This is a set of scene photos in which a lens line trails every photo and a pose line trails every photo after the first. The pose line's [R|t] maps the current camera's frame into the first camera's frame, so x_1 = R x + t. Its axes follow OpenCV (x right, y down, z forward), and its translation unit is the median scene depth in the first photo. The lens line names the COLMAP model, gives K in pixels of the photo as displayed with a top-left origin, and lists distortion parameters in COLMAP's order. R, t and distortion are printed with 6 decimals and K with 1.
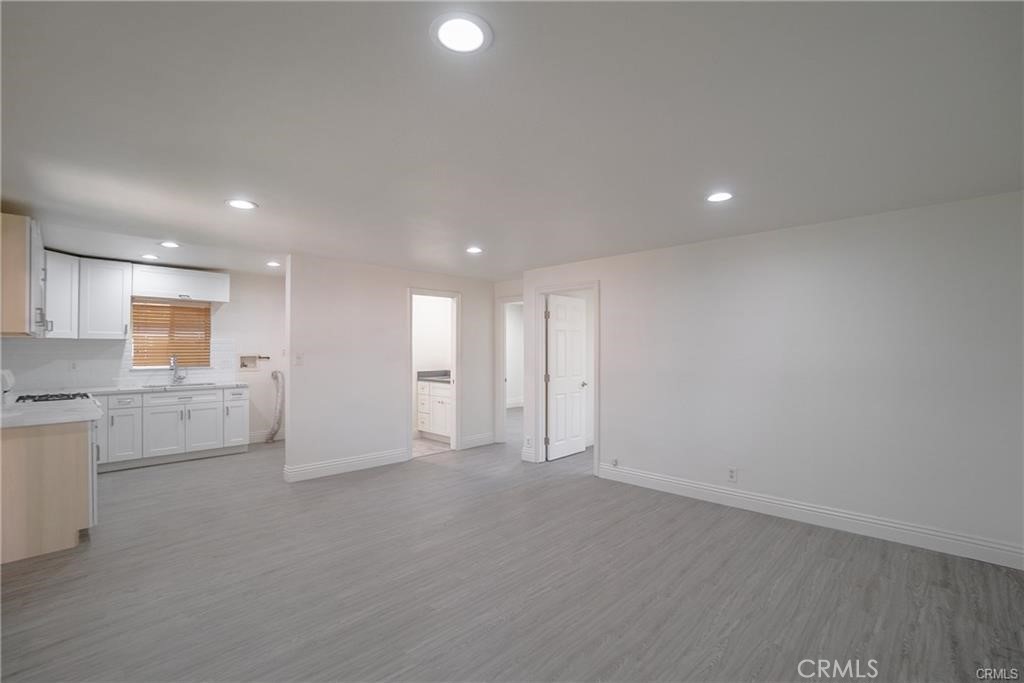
lens RADIAL K [[455.7, 0, 507.9], [0, 455.7, 329.7], [0, 0, 1]] dist [-0.000119, -0.000008]
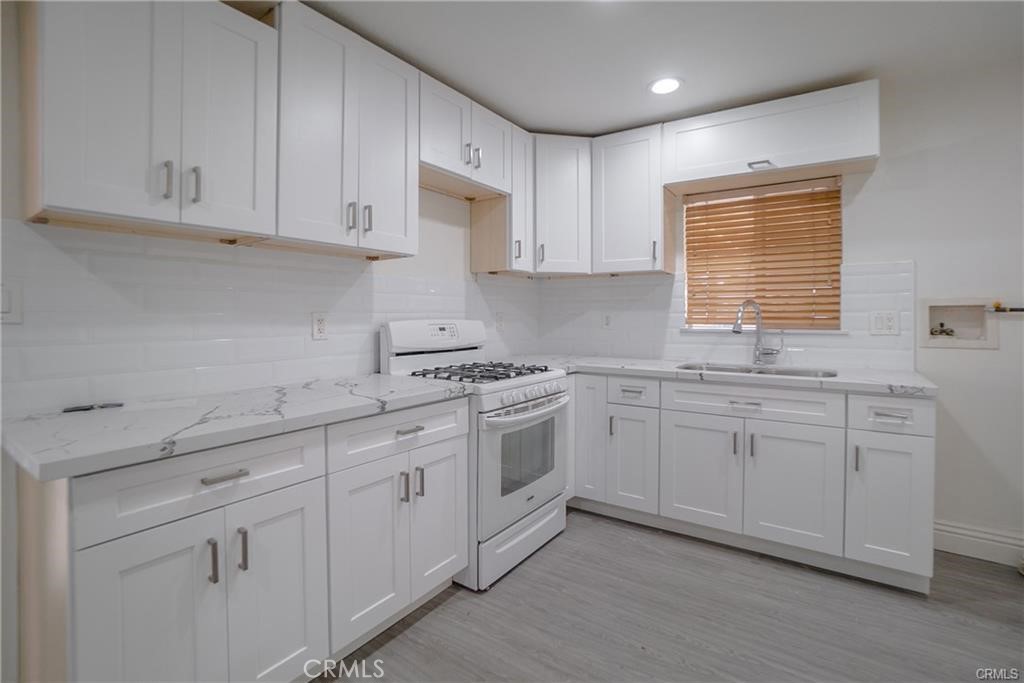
lens RADIAL K [[467.1, 0, 511.3], [0, 467.1, 319.1], [0, 0, 1]] dist [-0.013089, 0.000091]
pose [[0.159176, 0.006274, -0.987230, -0.309857], [0.040134, 0.999112, 0.012820, 0.057238], [0.986434, -0.041662, 0.158783, 0.686749]]
